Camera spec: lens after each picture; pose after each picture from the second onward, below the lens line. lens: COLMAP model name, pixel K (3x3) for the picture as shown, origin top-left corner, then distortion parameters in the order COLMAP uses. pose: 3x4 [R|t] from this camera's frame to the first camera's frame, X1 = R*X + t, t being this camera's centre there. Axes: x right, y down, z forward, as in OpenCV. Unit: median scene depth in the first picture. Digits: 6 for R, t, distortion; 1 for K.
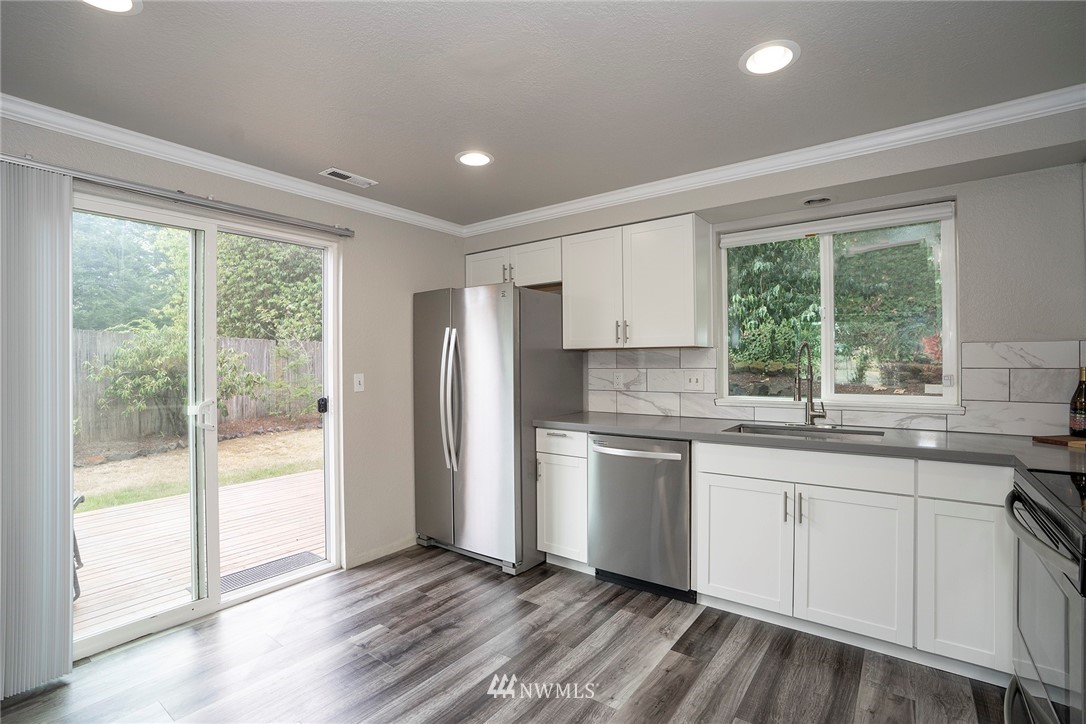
lens RADIAL K [[506.3, 0, 546.9], [0, 506.3, 360.4], [0, 0, 1]] dist [-0.061884, 0.024345]
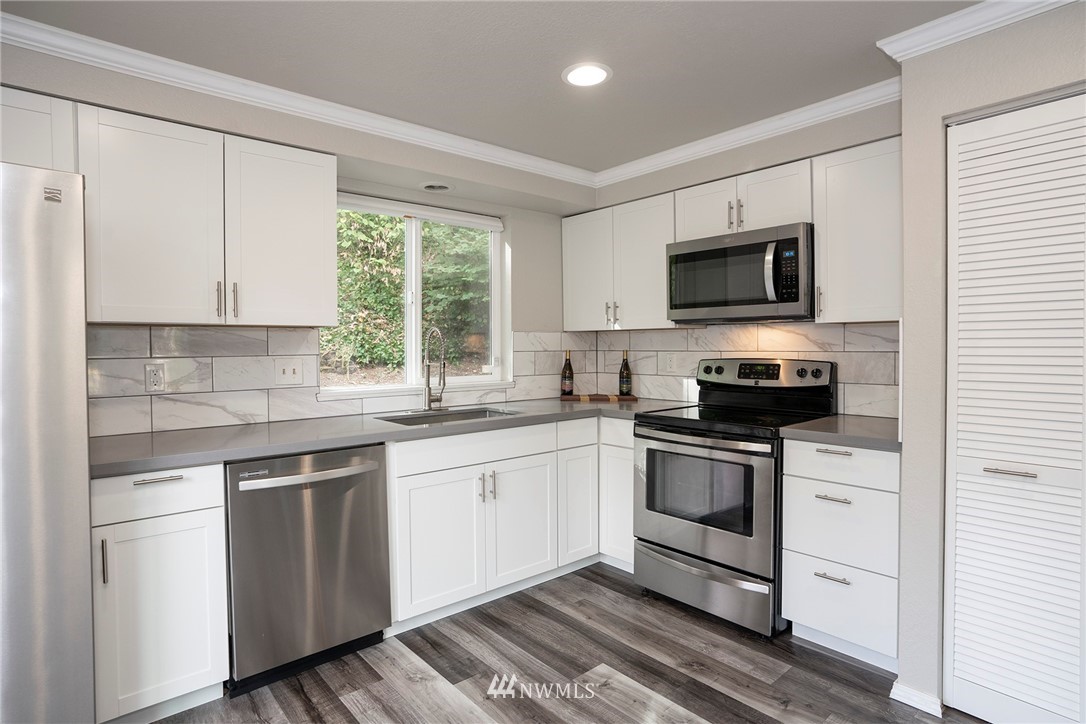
lens RADIAL K [[573.3, 0, 546.6], [0, 573.3, 354.5], [0, 0, 1]] dist [-0.029176, 0.000628]
pose [[0.213179, -0.011009, 0.976951, -0.539951], [-0.000181, 0.999936, 0.011307, 0.005696], [-0.977013, -0.002588, 0.213163, 0.522979]]
